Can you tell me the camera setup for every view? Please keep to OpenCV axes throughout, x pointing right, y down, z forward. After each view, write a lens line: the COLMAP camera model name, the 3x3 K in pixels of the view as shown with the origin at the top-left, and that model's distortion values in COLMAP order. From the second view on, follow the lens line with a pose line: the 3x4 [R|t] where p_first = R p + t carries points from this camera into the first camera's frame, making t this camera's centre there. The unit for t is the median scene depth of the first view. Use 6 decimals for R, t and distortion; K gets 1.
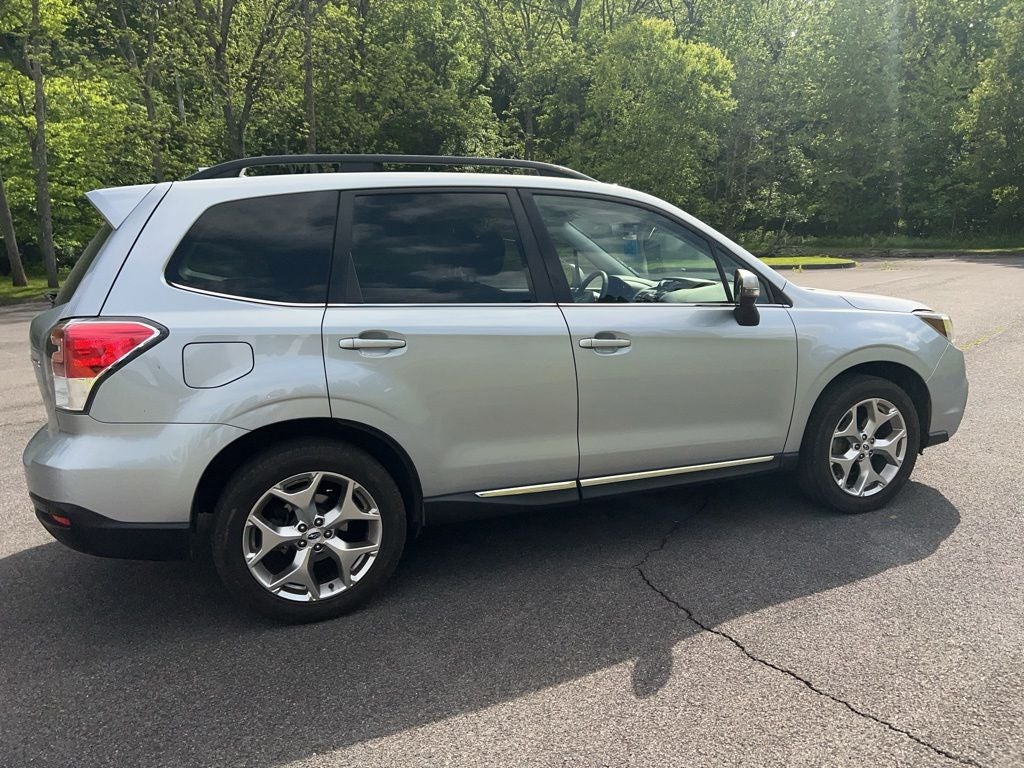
lens RADIAL K [[777.0, 0, 520.5], [0, 777.0, 392.5], [0, 0, 1]] dist [0.042238, -0.042126]
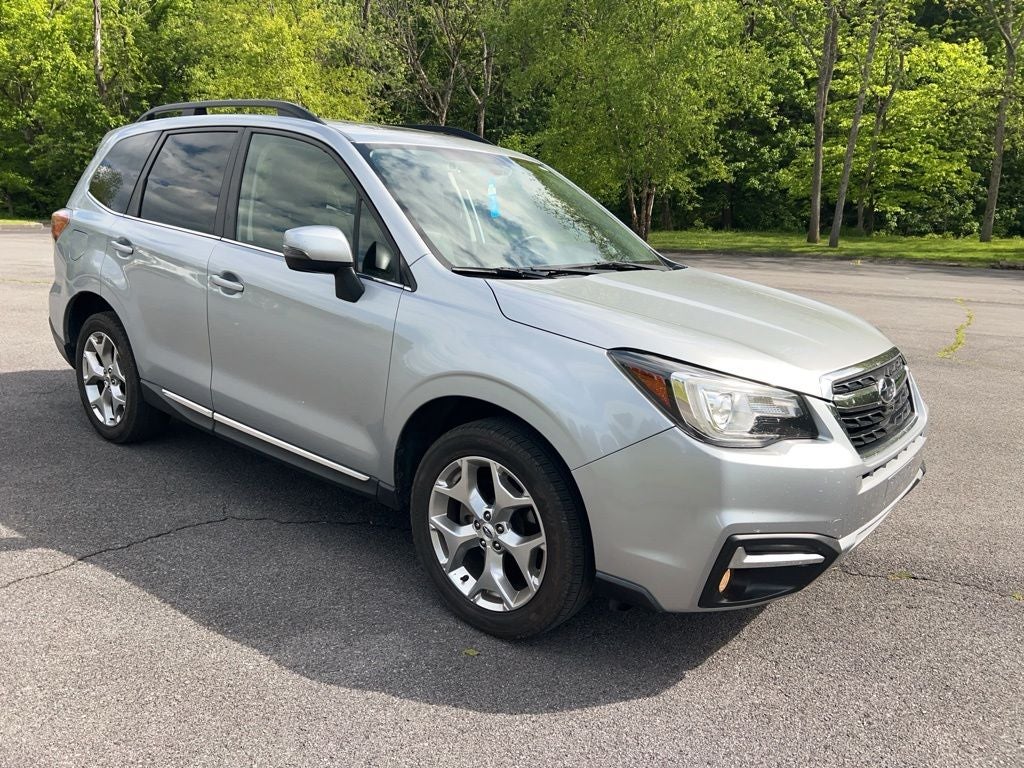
lens RADIAL K [[767.7, 0, 509.3], [0, 767.7, 381.6], [0, 0, 1]] dist [0.042168, -0.032991]
pose [[0.476482, 0.254949, -0.841407, 1.087675], [-0.232662, 0.959477, 0.158971, -0.174864], [0.847841, 0.120016, 0.516491, 0.775191]]
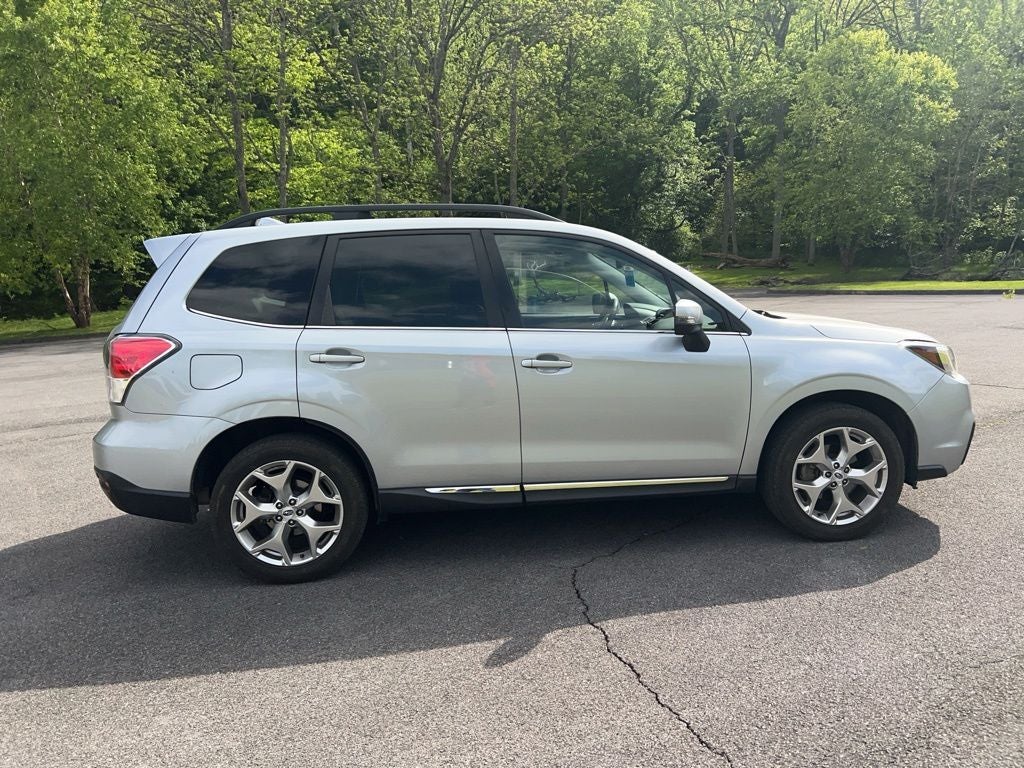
lens RADIAL K [[775.0, 0, 519.7], [0, 775.0, 386.6], [0, 0, 1]] dist [0.048956, -0.051255]
pose [[0.963207, 0.033589, -0.266653, 0.357161], [-0.043405, 0.998576, -0.031000, 0.005278], [0.265233, 0.041434, 0.963294, -0.087035]]
